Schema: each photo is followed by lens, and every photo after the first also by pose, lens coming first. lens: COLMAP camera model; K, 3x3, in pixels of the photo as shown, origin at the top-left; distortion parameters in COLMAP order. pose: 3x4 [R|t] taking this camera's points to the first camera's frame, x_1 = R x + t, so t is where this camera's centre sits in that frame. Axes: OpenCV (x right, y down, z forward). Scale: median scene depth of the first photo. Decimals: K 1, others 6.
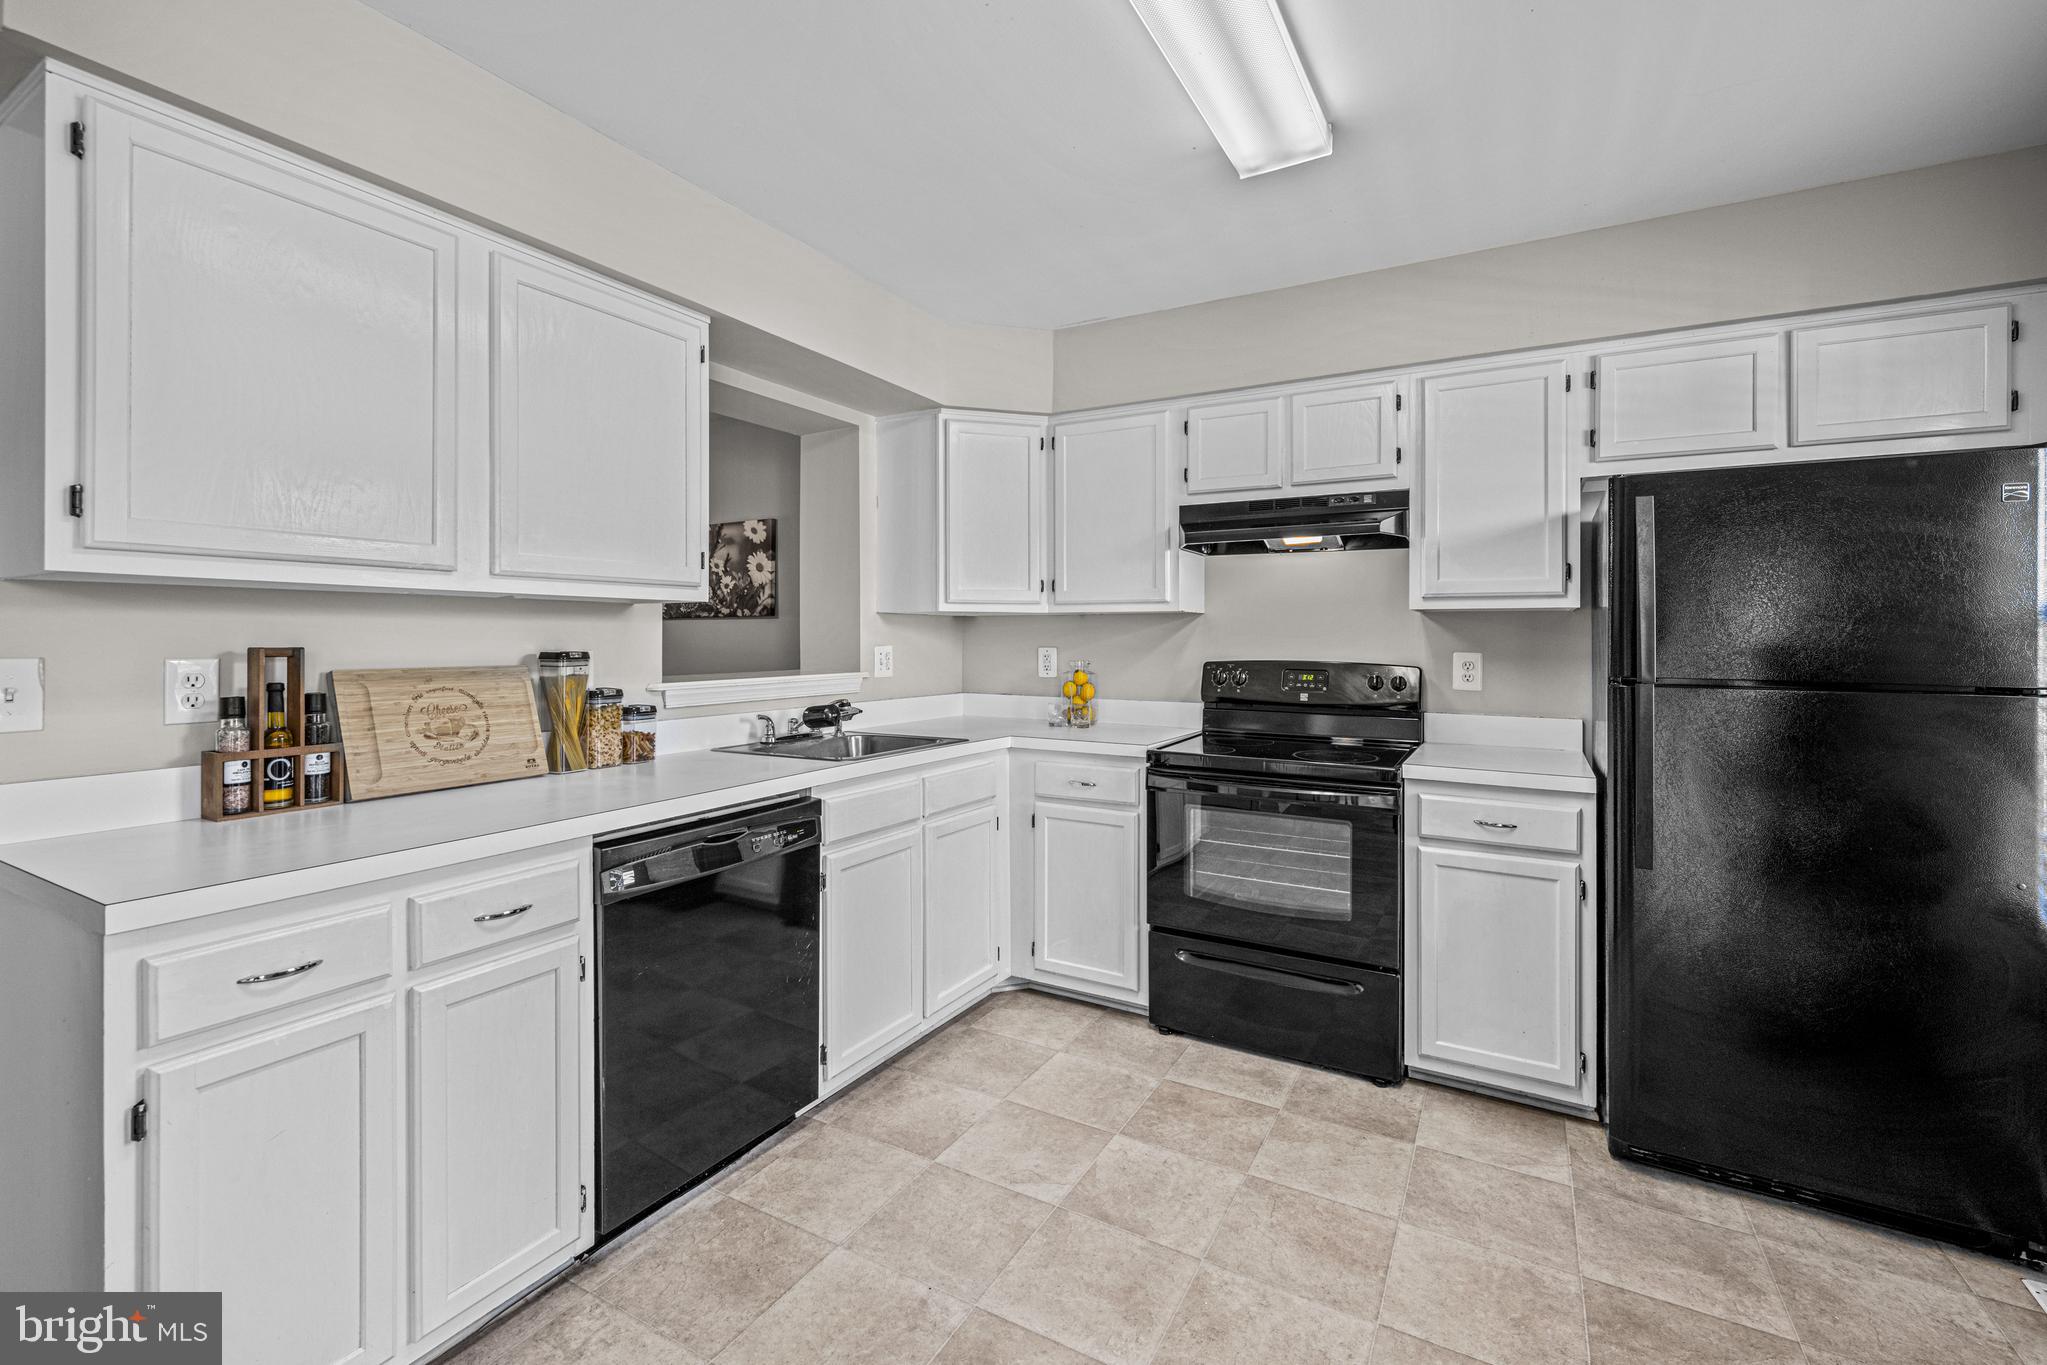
lens RADIAL K [[882.1, 0, 1029.1], [0, 882.1, 633.4], [0, 0, 1]] dist [0.001632, 0.000308]
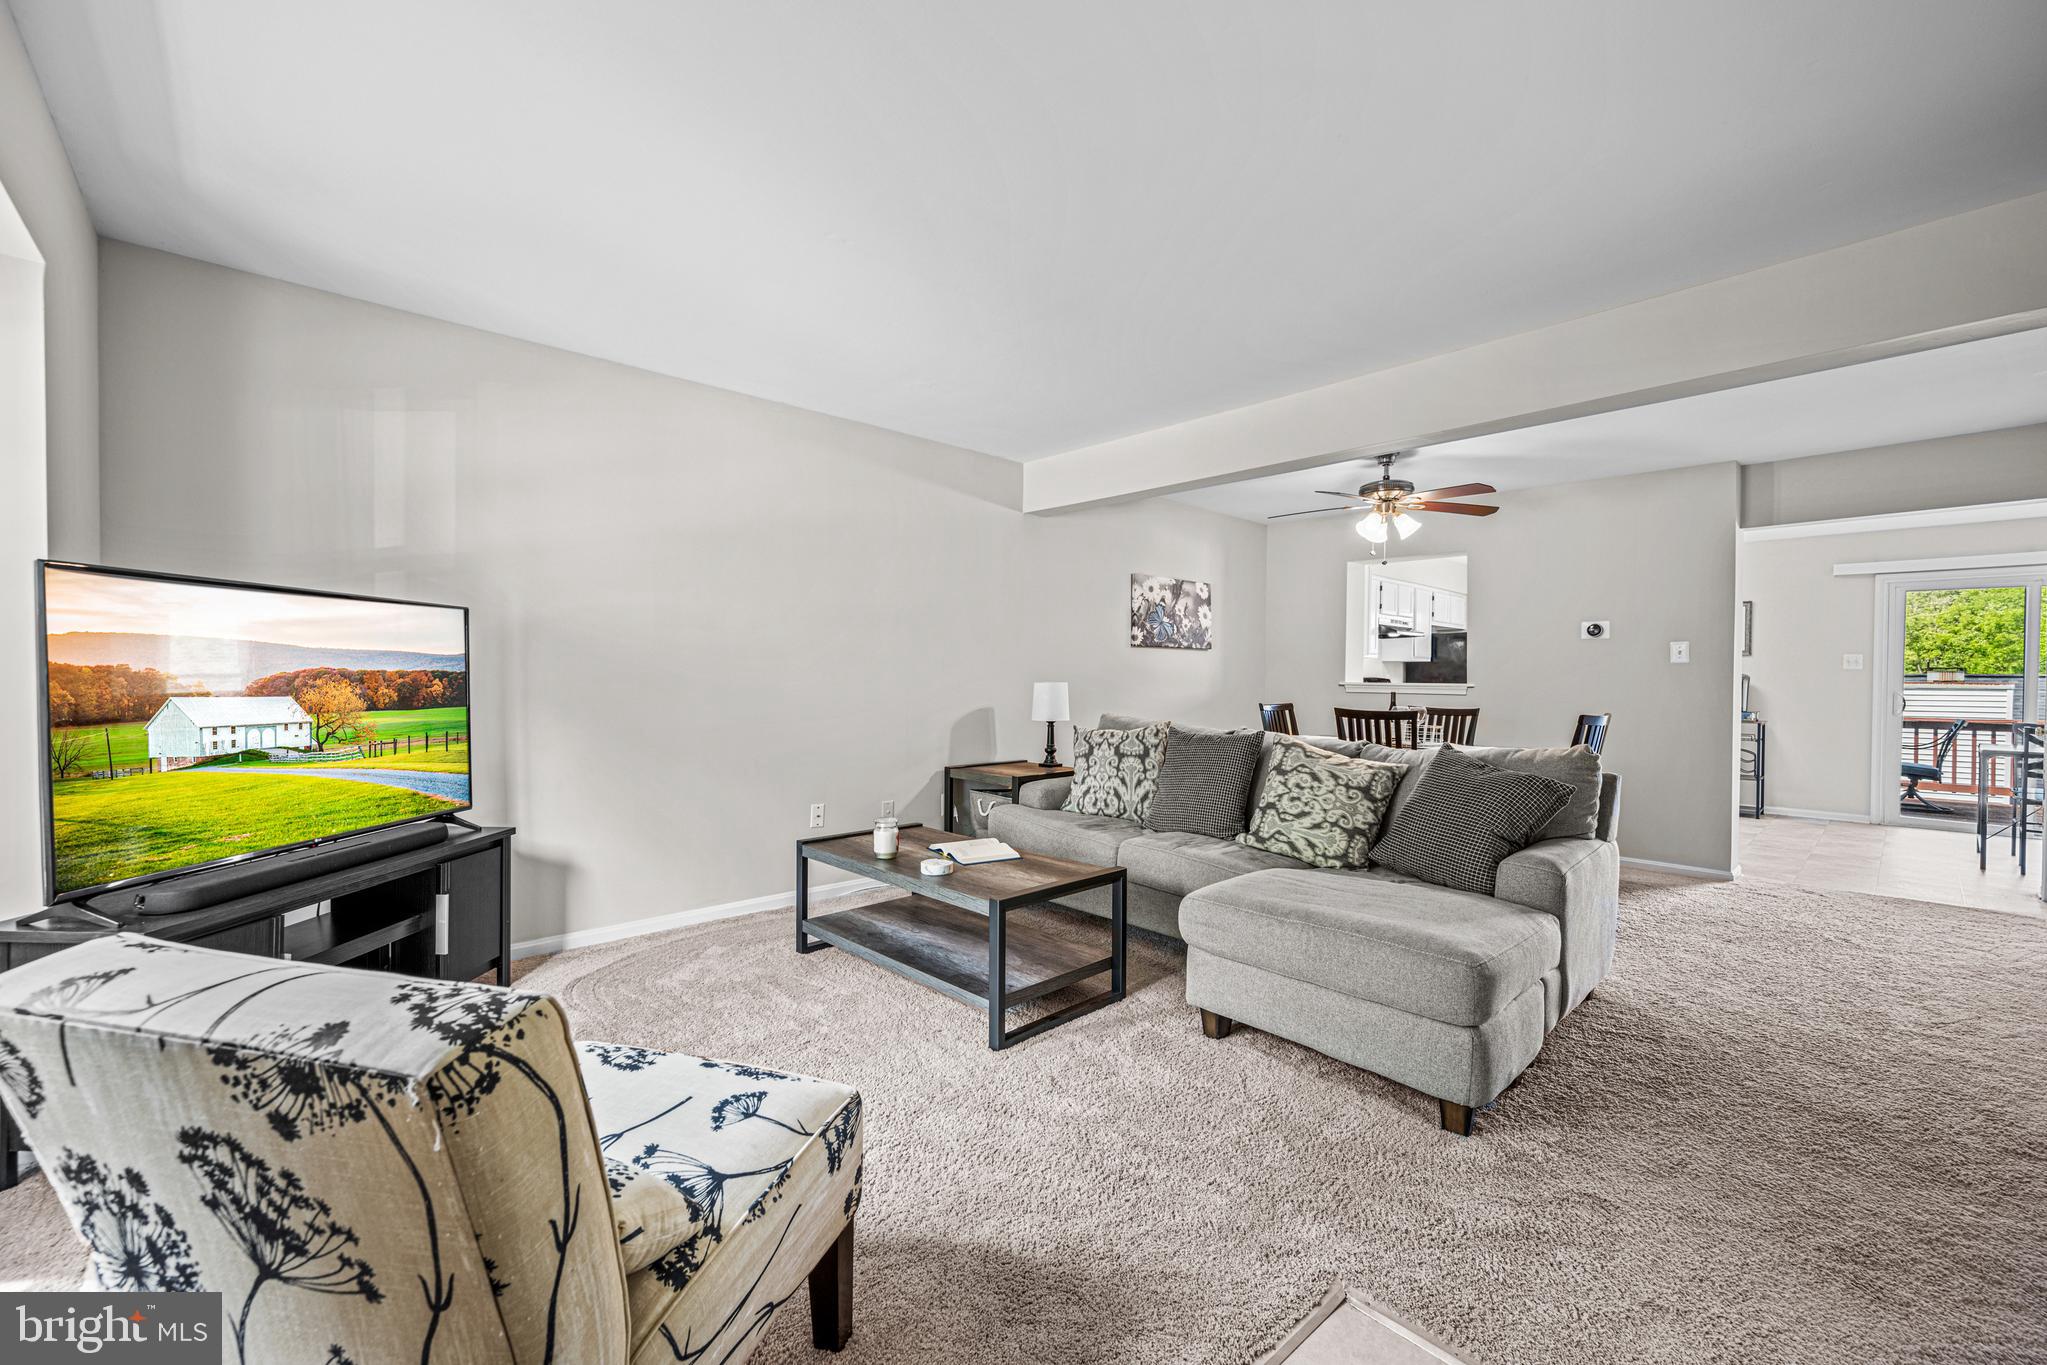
lens RADIAL K [[817.3, 0, 1023.5], [0, 817.3, 682.5], [0, 0, 1]] dist [-0.002193, -0.000040]
pose [[0.305652, -0.005882, 0.952125, -3.023332], [-0.014774, 0.999831, 0.010920, 0.046857], [-0.952029, -0.017405, 0.305513, 1.545462]]
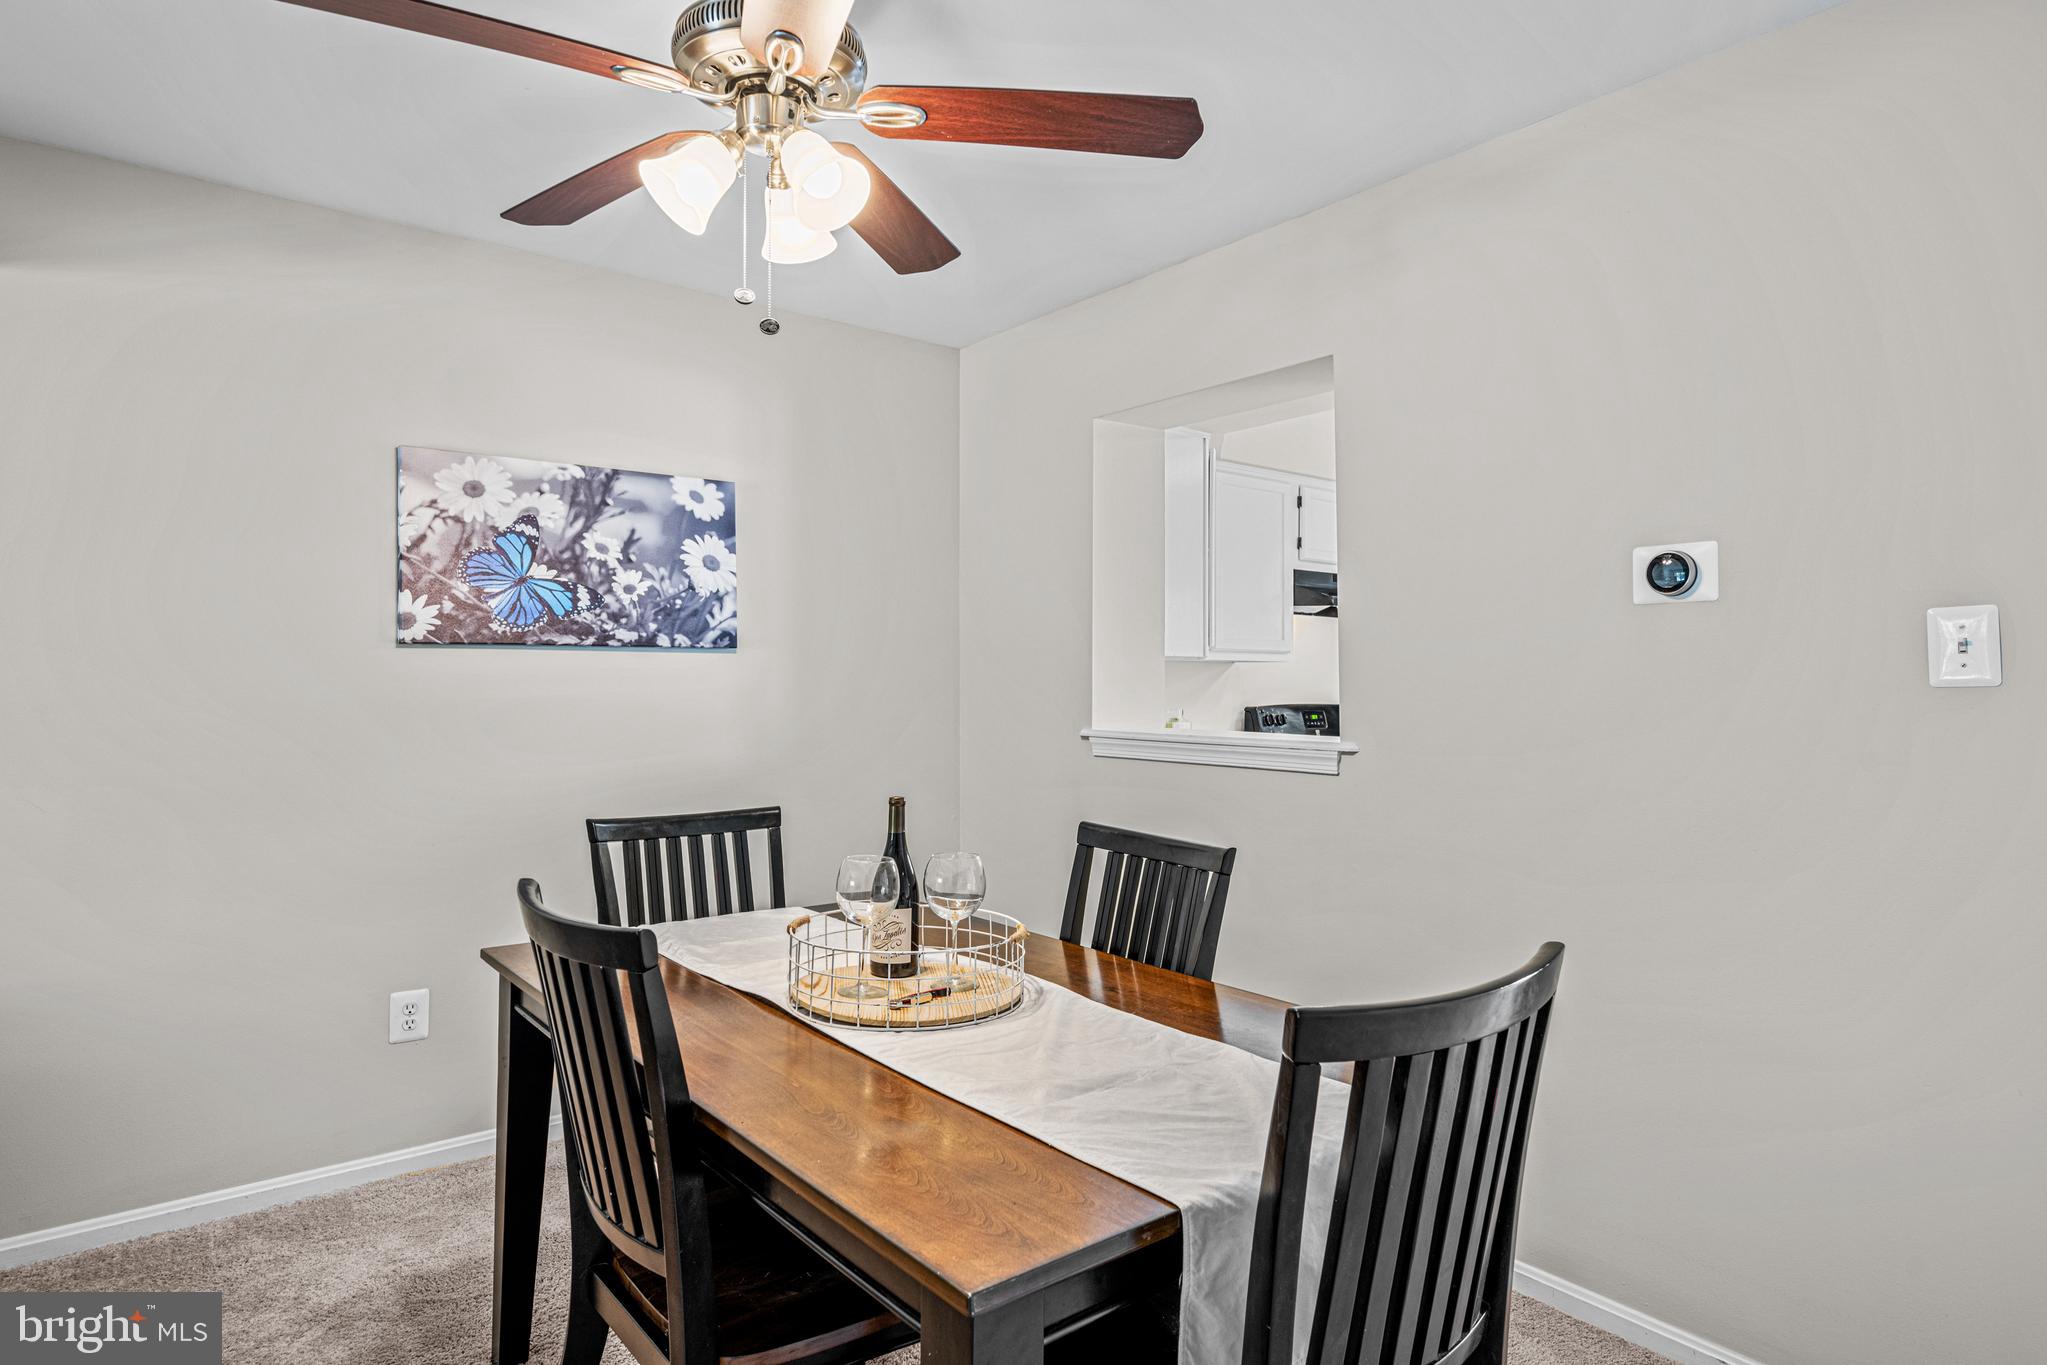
lens RADIAL K [[1129.1, 0, 1023.5], [0, 1129.1, 682.5], [0, 0, 1]] dist [-0.012783, 0.000538]
pose [[0.381533, -0.001122, 0.924354, -1.610570], [-0.005698, 0.999977, 0.003566, -0.001702], [-0.924338, -0.006627, 0.381518, 0.945127]]
